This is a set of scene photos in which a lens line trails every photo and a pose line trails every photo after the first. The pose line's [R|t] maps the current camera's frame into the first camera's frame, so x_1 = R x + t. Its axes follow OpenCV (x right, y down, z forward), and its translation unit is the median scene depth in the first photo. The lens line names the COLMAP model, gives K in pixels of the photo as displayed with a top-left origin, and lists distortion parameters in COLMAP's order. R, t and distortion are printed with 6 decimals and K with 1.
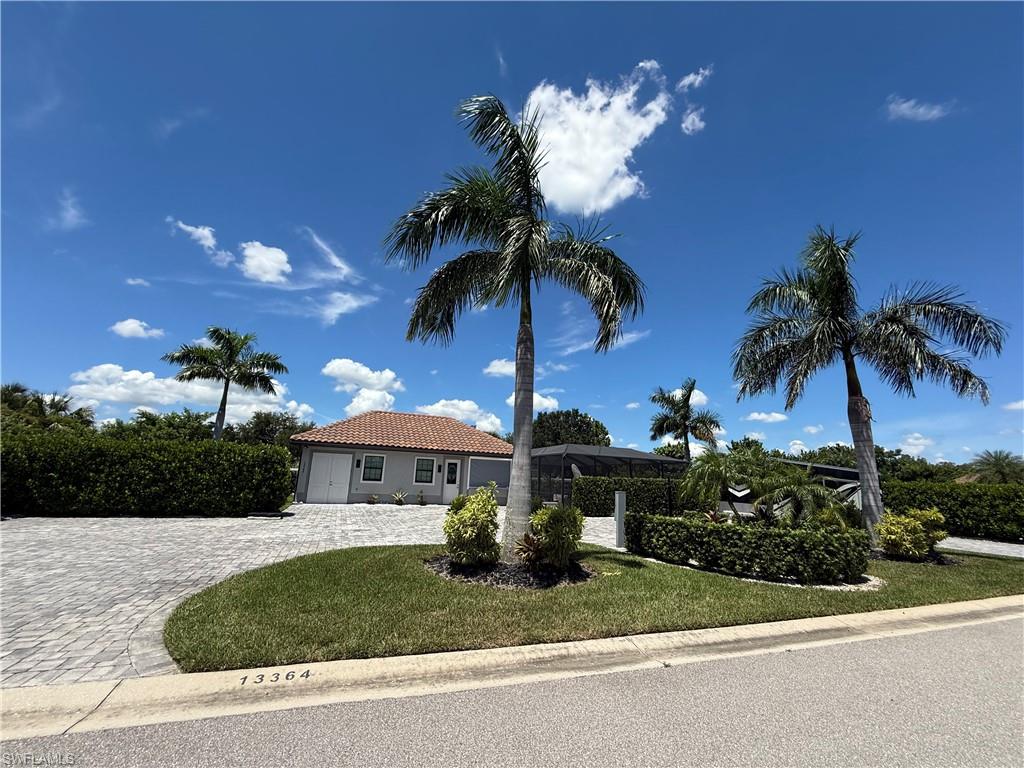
lens RADIAL K [[405.9, 0, 508.7], [0, 405.9, 385.3], [0, 0, 1]] dist [0.002031, -0.000297]
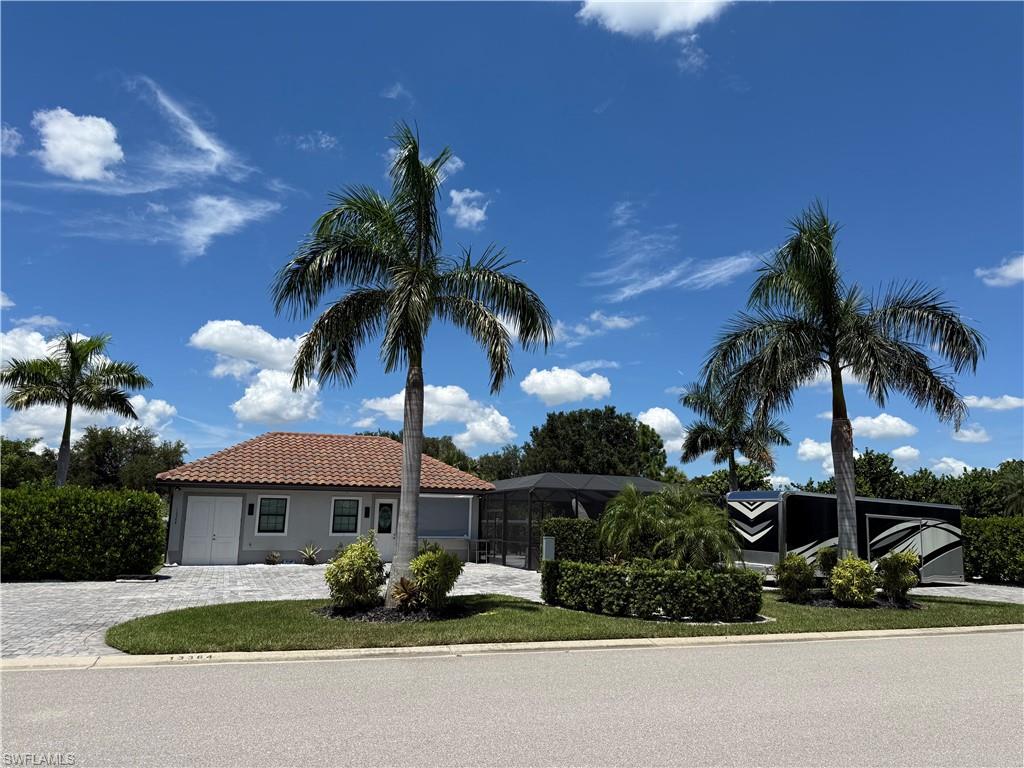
lens RADIAL K [[718.7, 0, 513.3], [0, 718.7, 376.7], [0, 0, 1]] dist [0.067717, -0.081507]
pose [[0.999648, -0.024795, -0.009437, 0.125302], [0.025042, 0.999321, 0.027021, -0.072398], [0.008761, -0.027248, 0.999590, -0.307446]]
